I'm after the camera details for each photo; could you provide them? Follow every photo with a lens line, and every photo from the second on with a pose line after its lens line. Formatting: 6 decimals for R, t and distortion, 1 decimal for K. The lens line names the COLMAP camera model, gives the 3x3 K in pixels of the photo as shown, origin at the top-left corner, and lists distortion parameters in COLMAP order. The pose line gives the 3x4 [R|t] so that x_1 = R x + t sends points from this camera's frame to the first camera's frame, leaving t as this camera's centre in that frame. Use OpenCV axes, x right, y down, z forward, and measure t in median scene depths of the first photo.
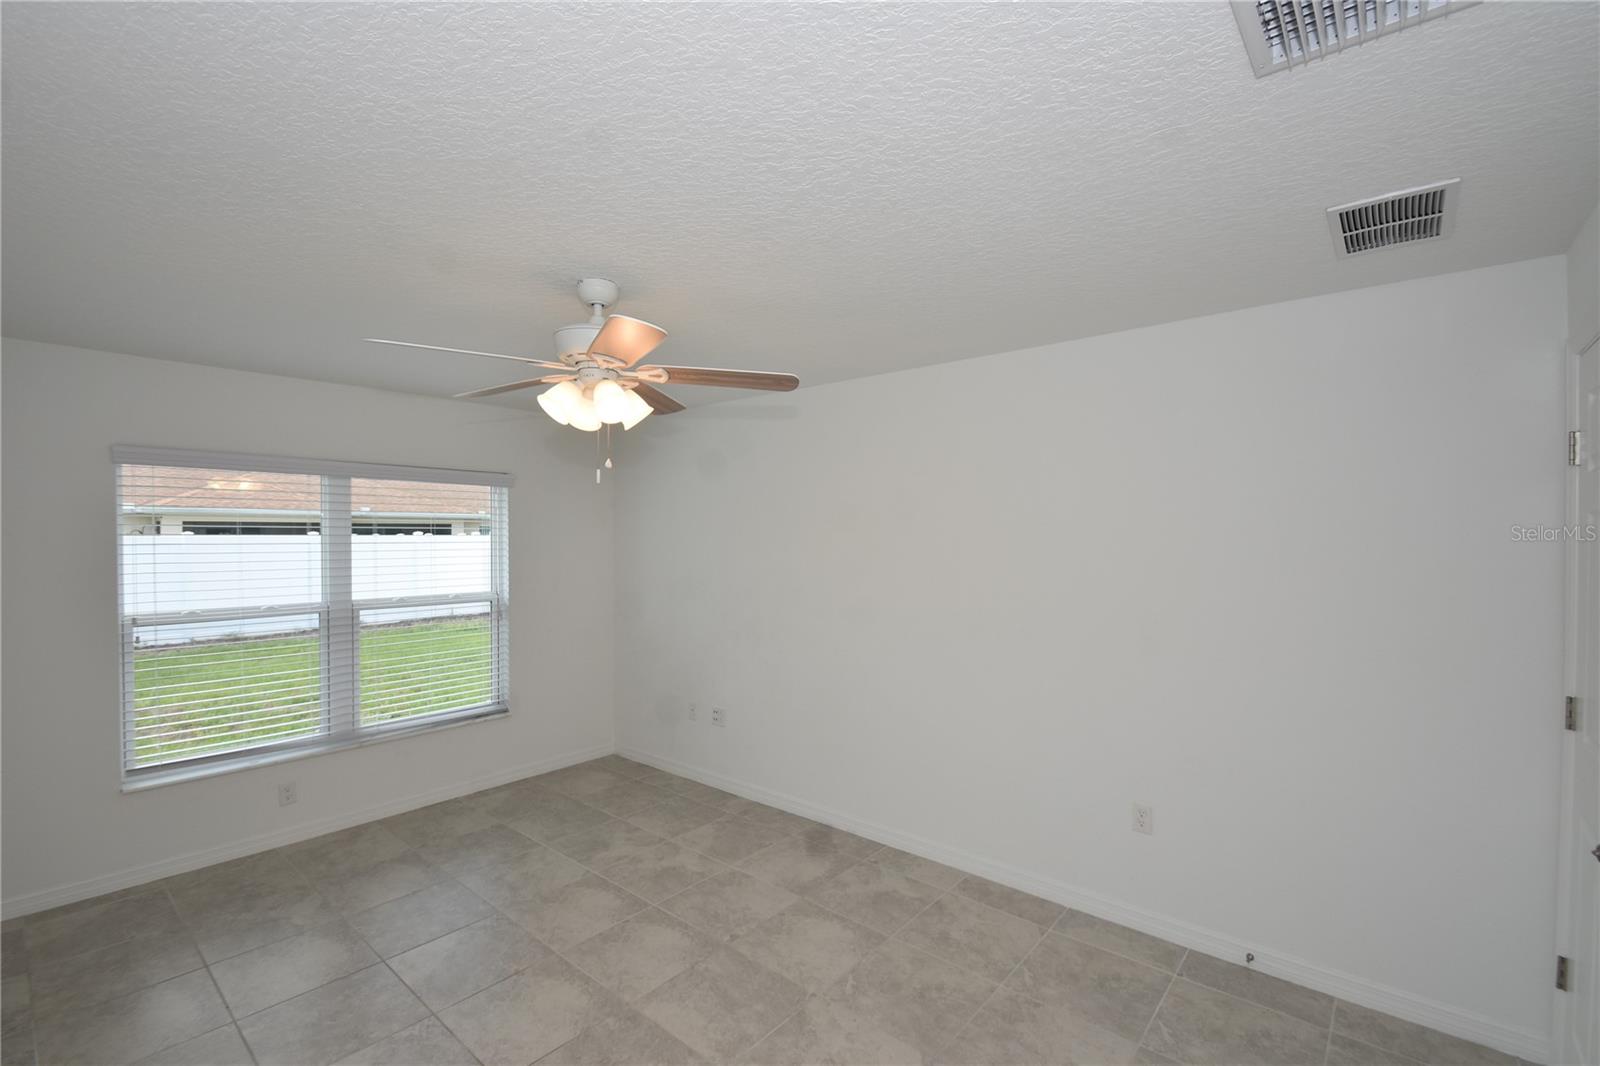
lens RADIAL K [[700.7, 0, 795.2], [0, 700.7, 540.5], [0, 0, 1]] dist [0.014022, -0.017254]
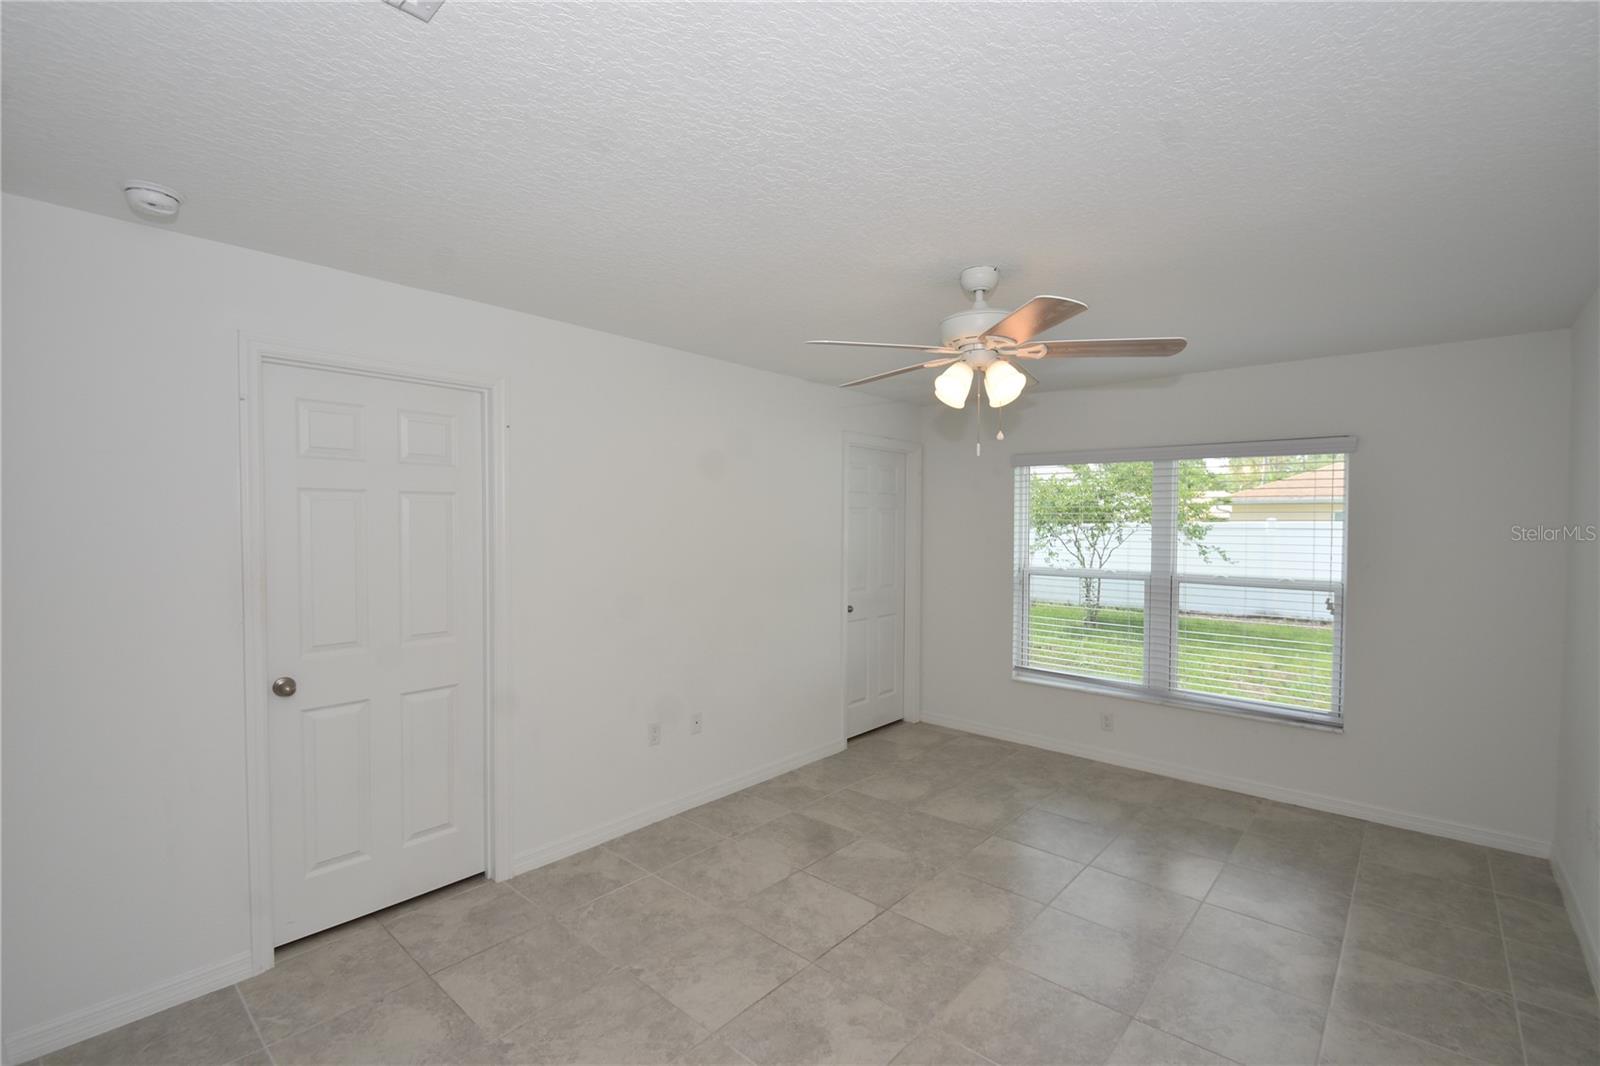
lens RADIAL K [[700.7, 0, 795.2], [0, 700.7, 540.5], [0, 0, 1]] dist [0.014022, -0.017254]
pose [[-0.018685, 0.026877, -0.999464, 0.496182], [-0.013966, 0.999534, 0.027140, 0.014332], [0.999728, 0.014465, -0.018301, 0.449777]]
